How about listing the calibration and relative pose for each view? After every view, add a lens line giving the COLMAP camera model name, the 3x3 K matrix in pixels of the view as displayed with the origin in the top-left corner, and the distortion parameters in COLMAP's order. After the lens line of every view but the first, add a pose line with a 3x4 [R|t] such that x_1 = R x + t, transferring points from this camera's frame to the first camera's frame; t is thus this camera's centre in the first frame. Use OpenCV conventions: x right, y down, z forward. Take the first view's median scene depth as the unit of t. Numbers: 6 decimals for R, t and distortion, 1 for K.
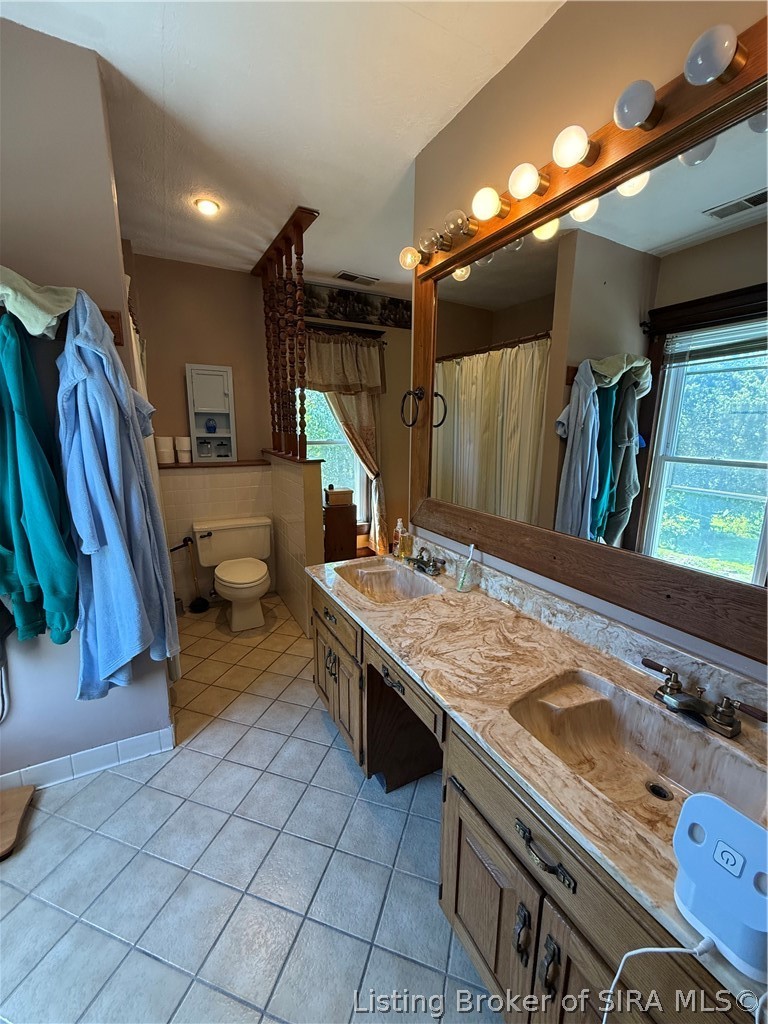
lens RADIAL K [[406.2, 0, 383.7], [0, 406.2, 510.3], [0, 0, 1]] dist [-0.003175, 0.000564]
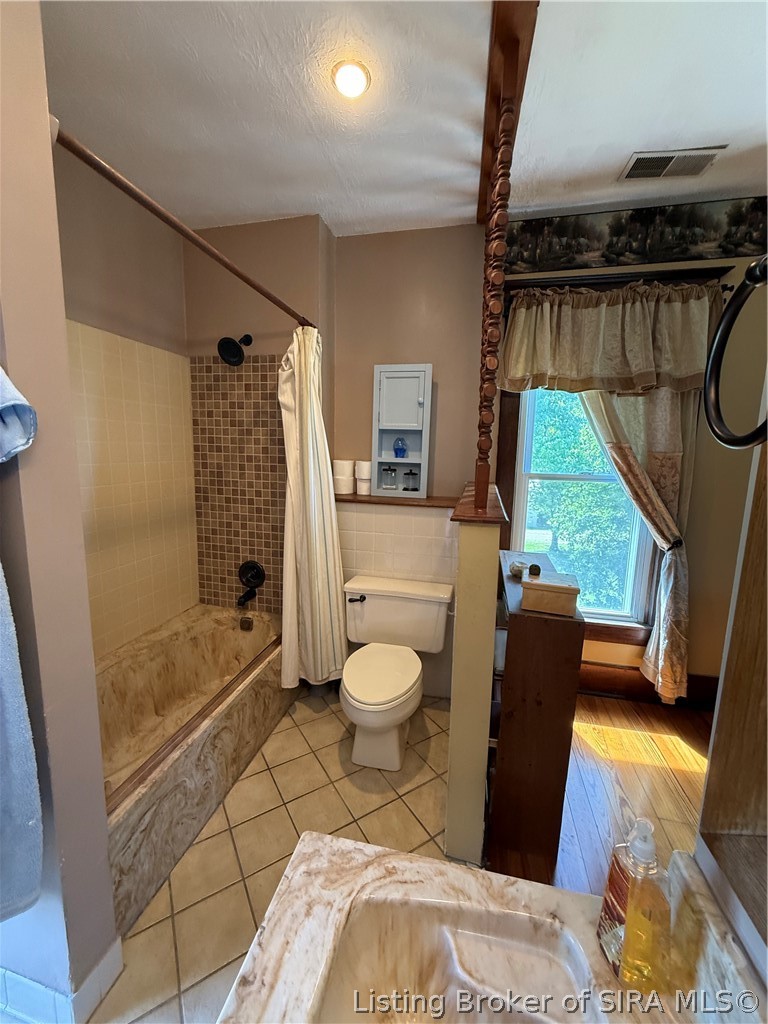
lens RADIAL K [[406.2, 0, 383.5], [0, 406.2, 510.8], [0, 0, 1]] dist [-0.003175, 0.000564]
pose [[0.759889, 0.107137, -0.641163, 0.034050], [-0.145569, 0.989322, -0.007212, -0.086044], [0.633544, 0.098814, 0.767371, 0.431299]]
